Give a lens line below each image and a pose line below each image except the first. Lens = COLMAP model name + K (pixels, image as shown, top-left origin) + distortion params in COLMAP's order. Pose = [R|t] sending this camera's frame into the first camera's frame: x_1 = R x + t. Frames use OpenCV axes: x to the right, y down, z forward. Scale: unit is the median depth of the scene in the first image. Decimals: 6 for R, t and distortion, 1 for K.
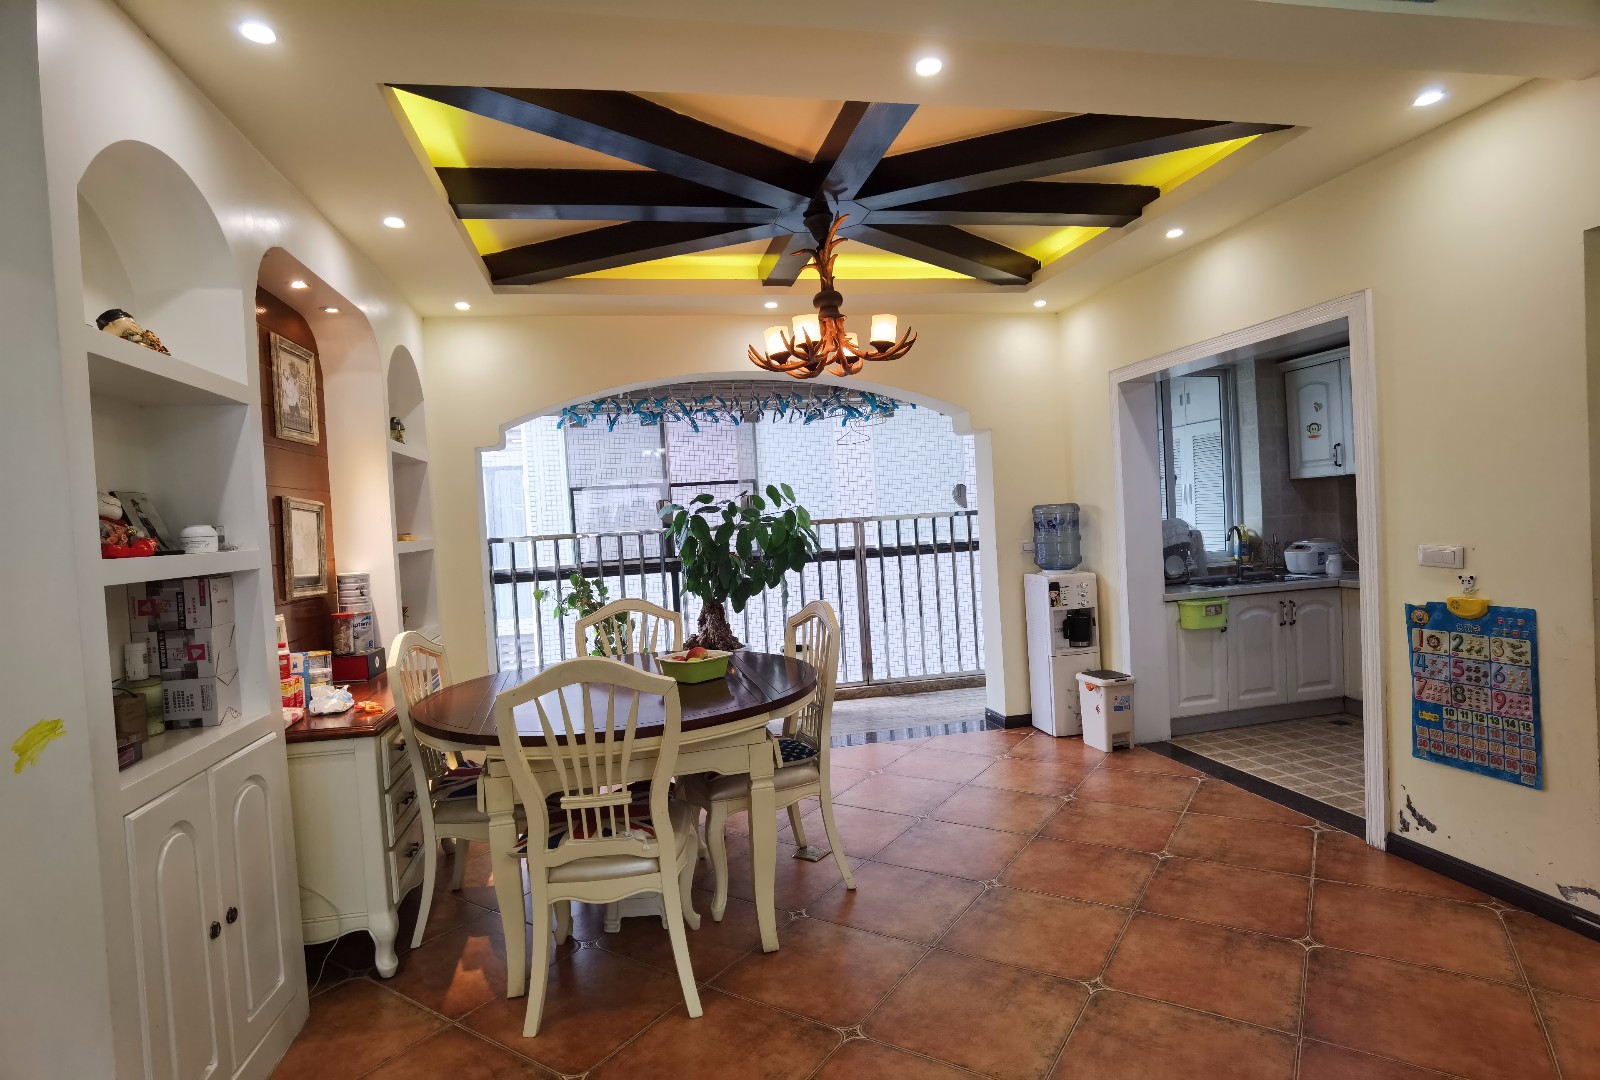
lens RADIAL K [[840.2, 0, 803.6], [0, 840.2, 535.8], [0, 0, 1]] dist [-0.004472, -0.001197]
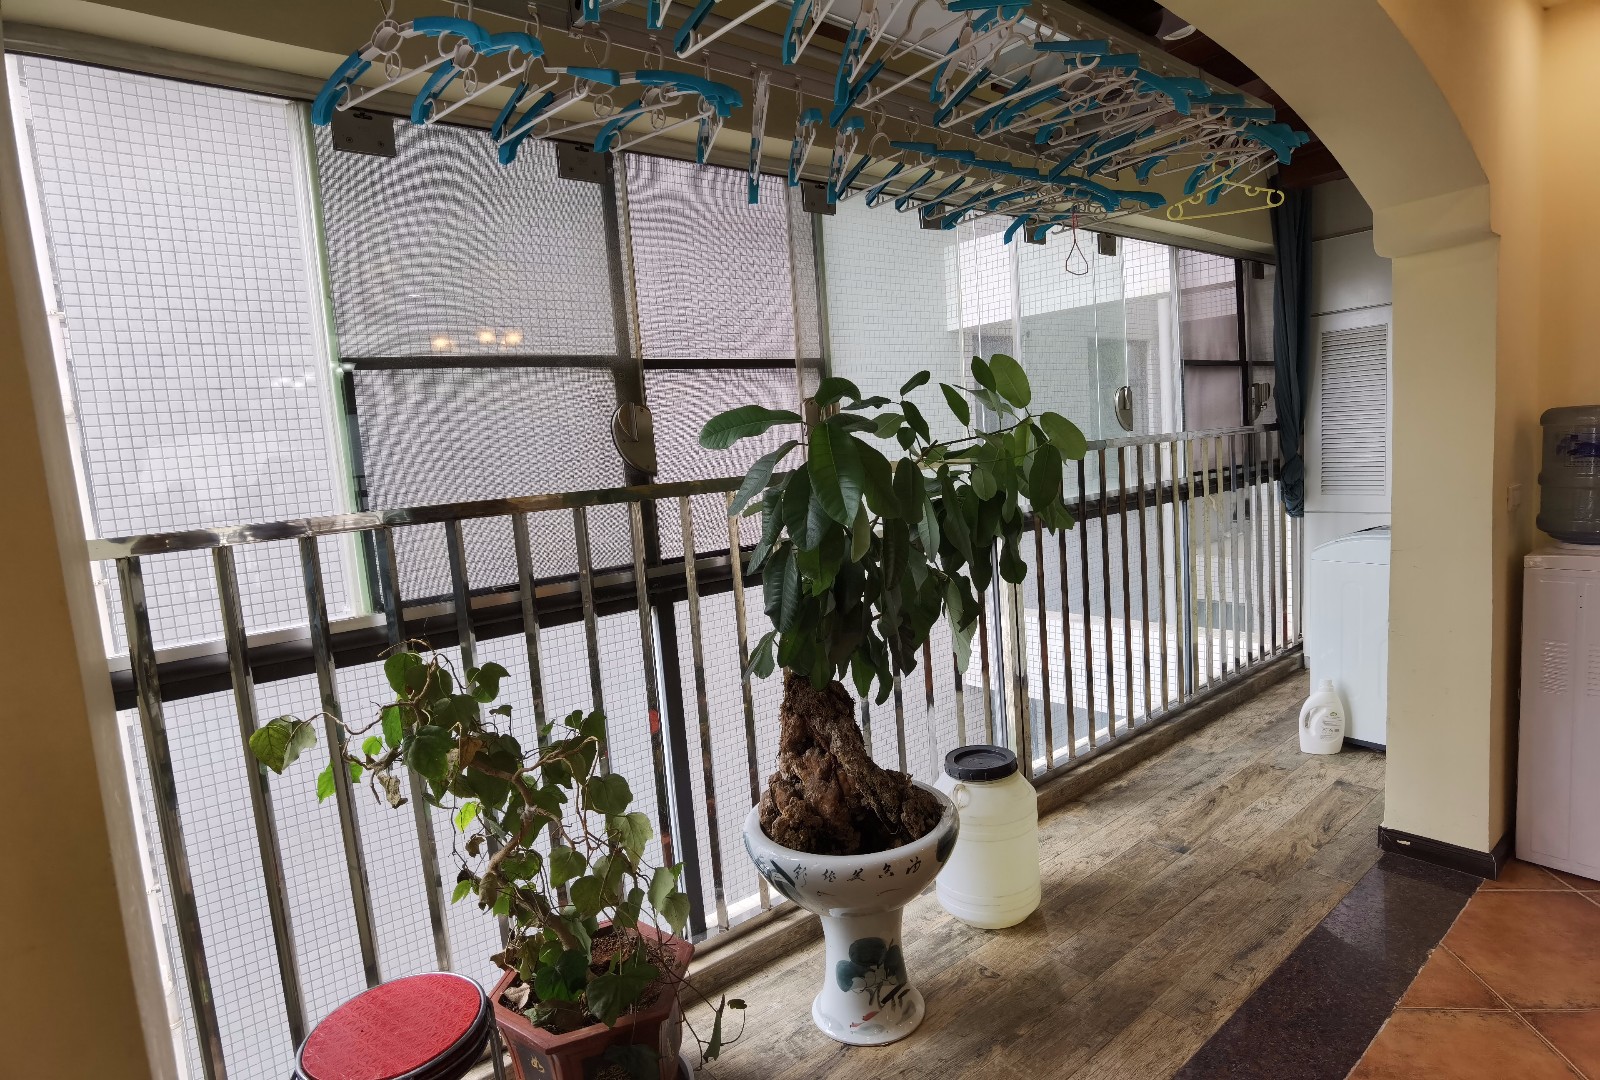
lens RADIAL K [[840.2, 0, 803.6], [0, 840.2, 535.8], [0, 0, 1]] dist [-0.004472, -0.001197]
pose [[0.891587, -0.057552, 0.449177, -0.273588], [0.047713, 0.998309, 0.033203, 0.004905], [-0.450328, -0.008172, 0.892826, 0.676206]]
